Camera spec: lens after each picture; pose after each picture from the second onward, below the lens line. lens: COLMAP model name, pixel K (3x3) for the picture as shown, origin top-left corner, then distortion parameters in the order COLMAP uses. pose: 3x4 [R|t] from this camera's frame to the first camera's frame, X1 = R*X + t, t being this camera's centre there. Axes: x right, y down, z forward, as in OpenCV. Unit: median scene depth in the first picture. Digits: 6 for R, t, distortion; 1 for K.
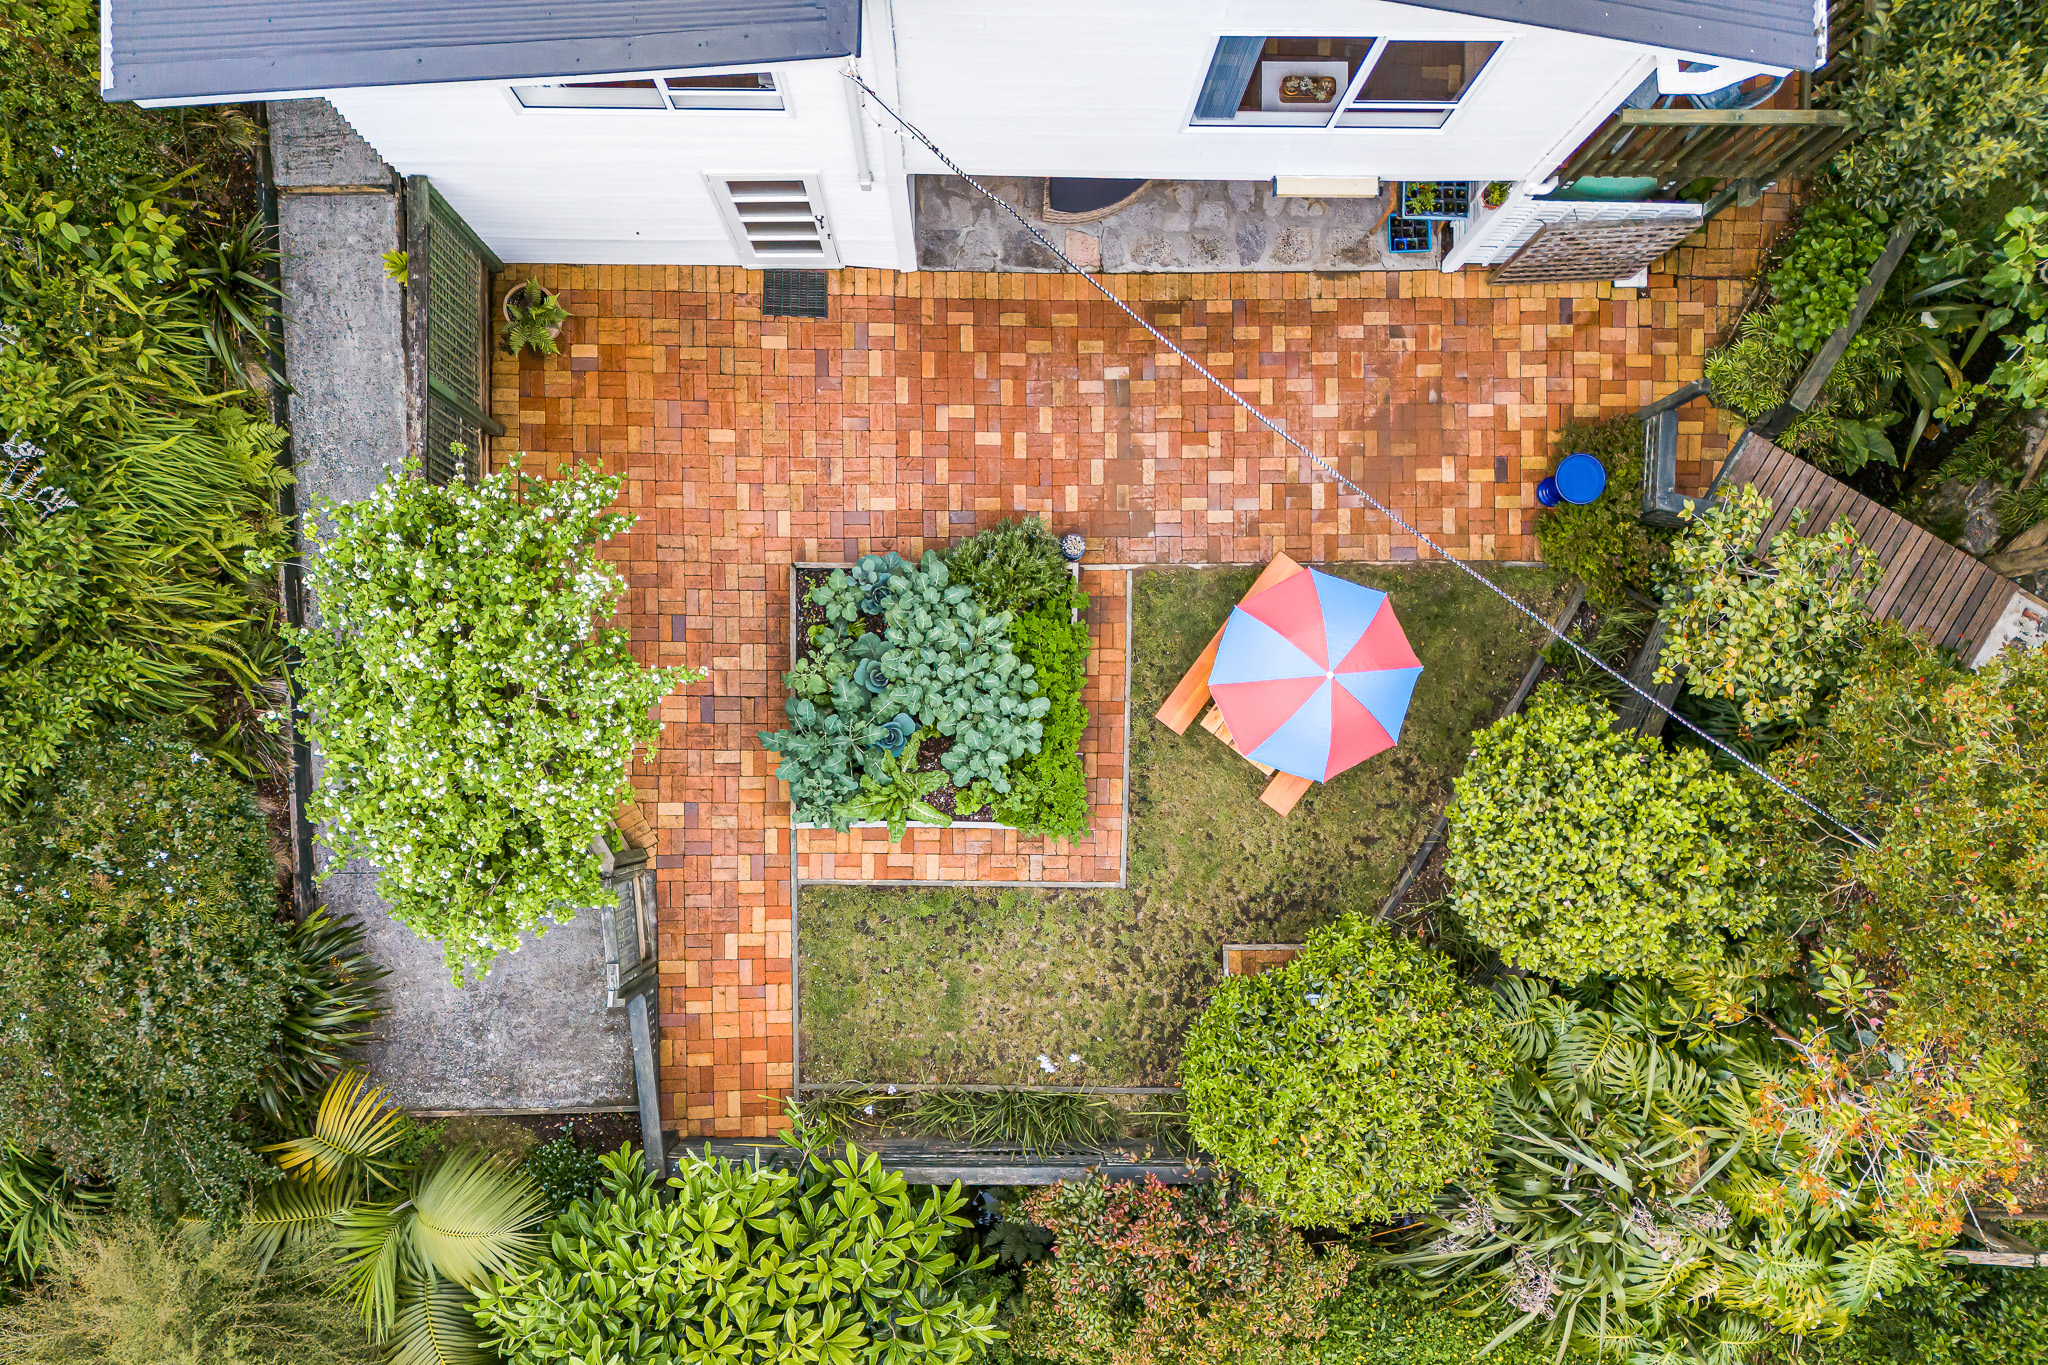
lens RADIAL K [[1405.3, 0, 940.1], [0, 1405.3, 817.5], [0, 0, 1]] dist [0.098324, -0.084880]
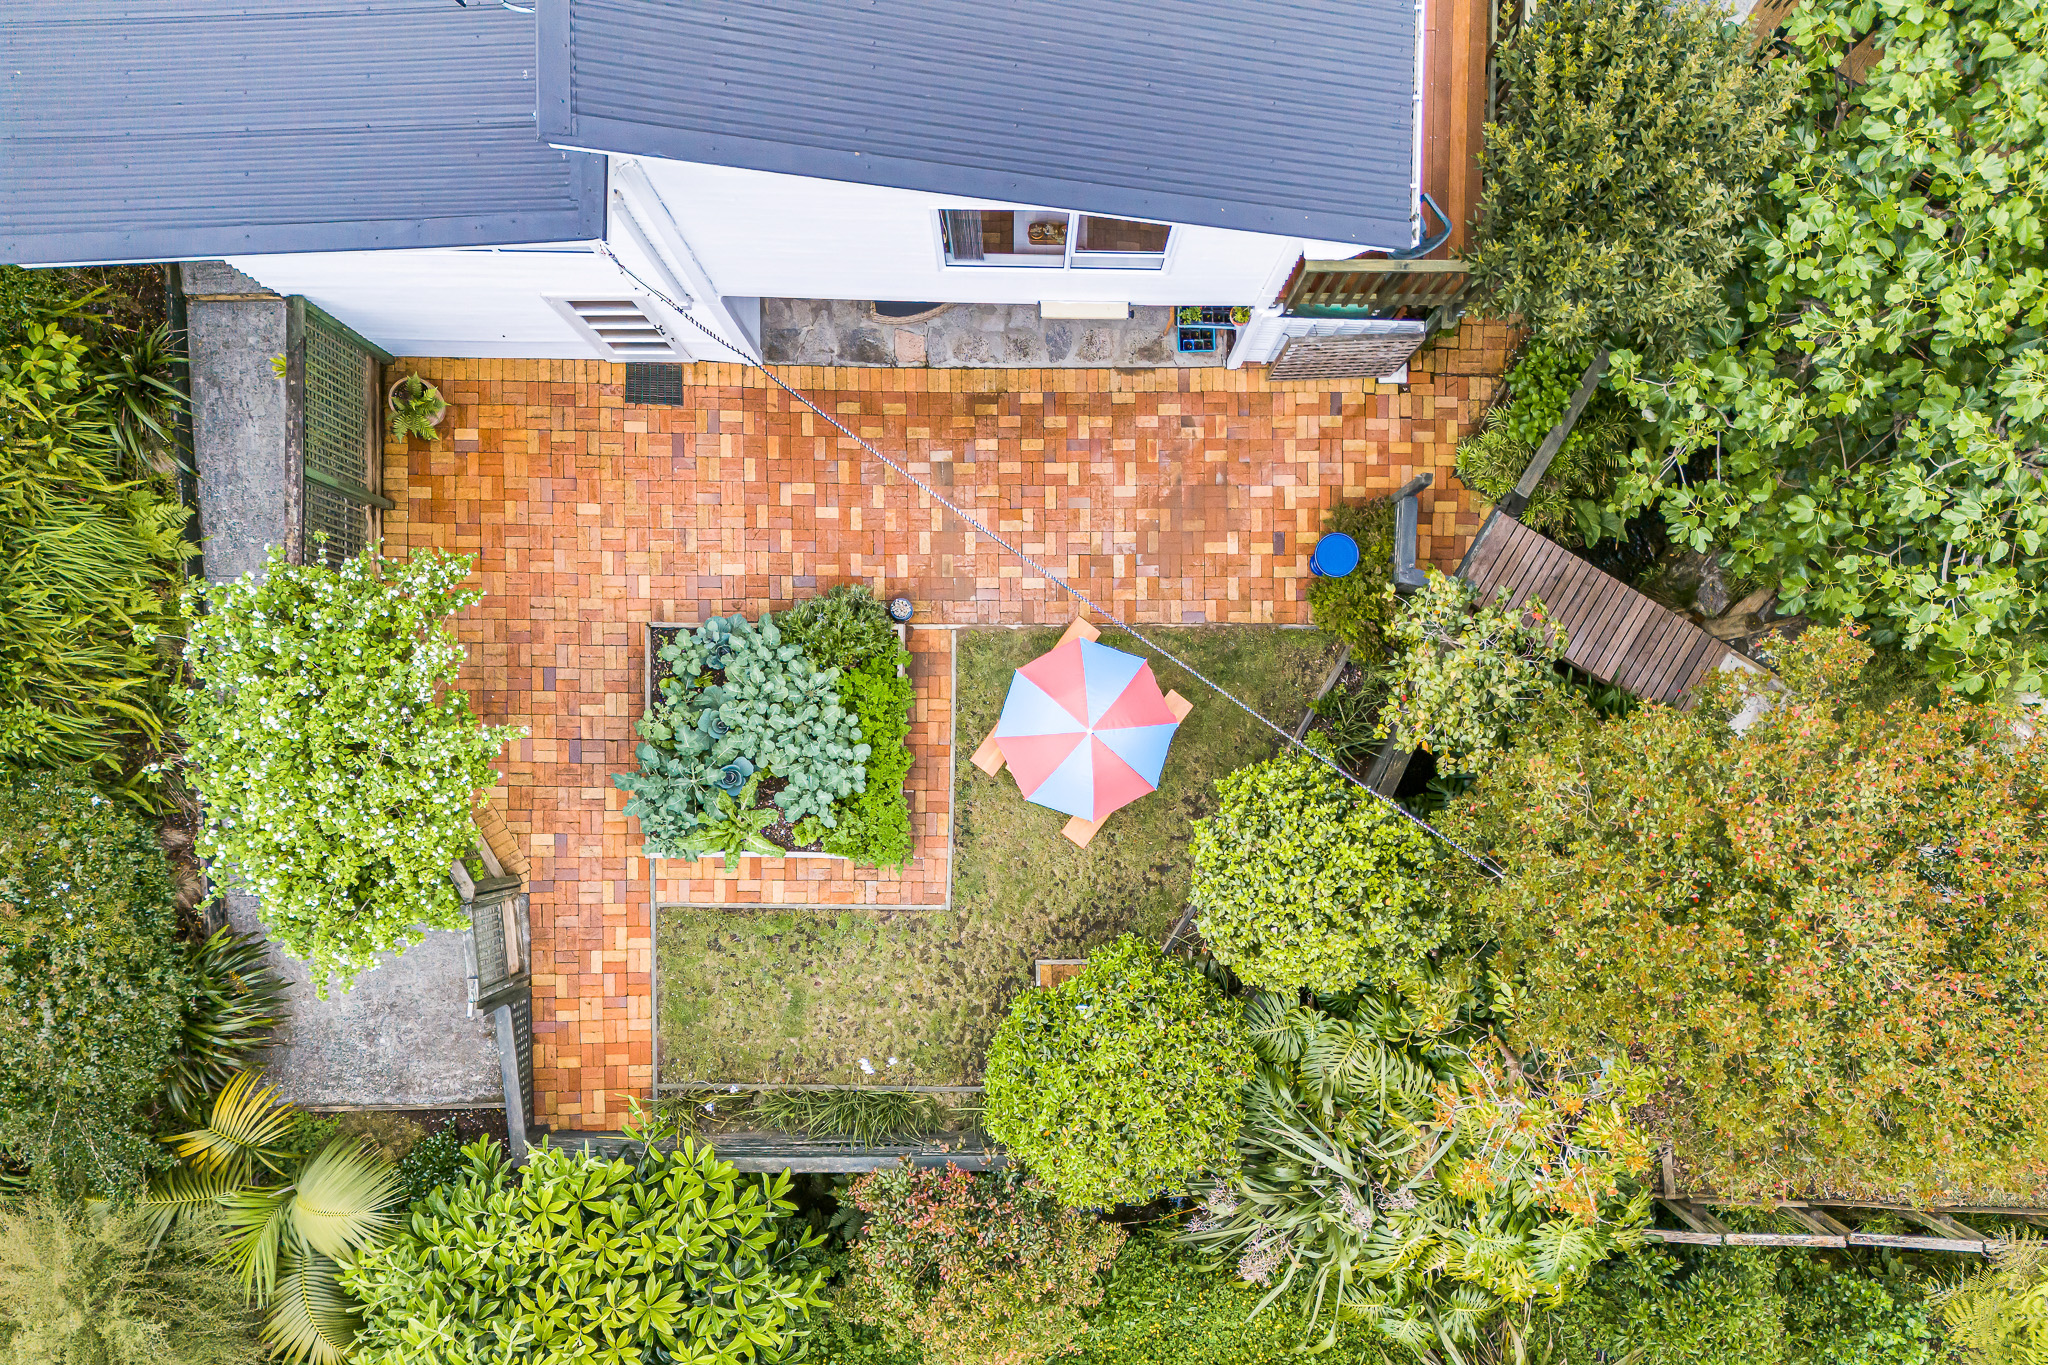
lens RADIAL K [[1458.7, 0, 1028.9], [0, 1458.7, 809.7], [0, 0, 1]] dist [0.093110, -0.066134]
pose [[0.999970, 0.003440, -0.006986, 0.215558], [-0.003420, 0.999990, 0.002874, -0.036293], [0.006996, -0.002850, 0.999971, -0.180772]]
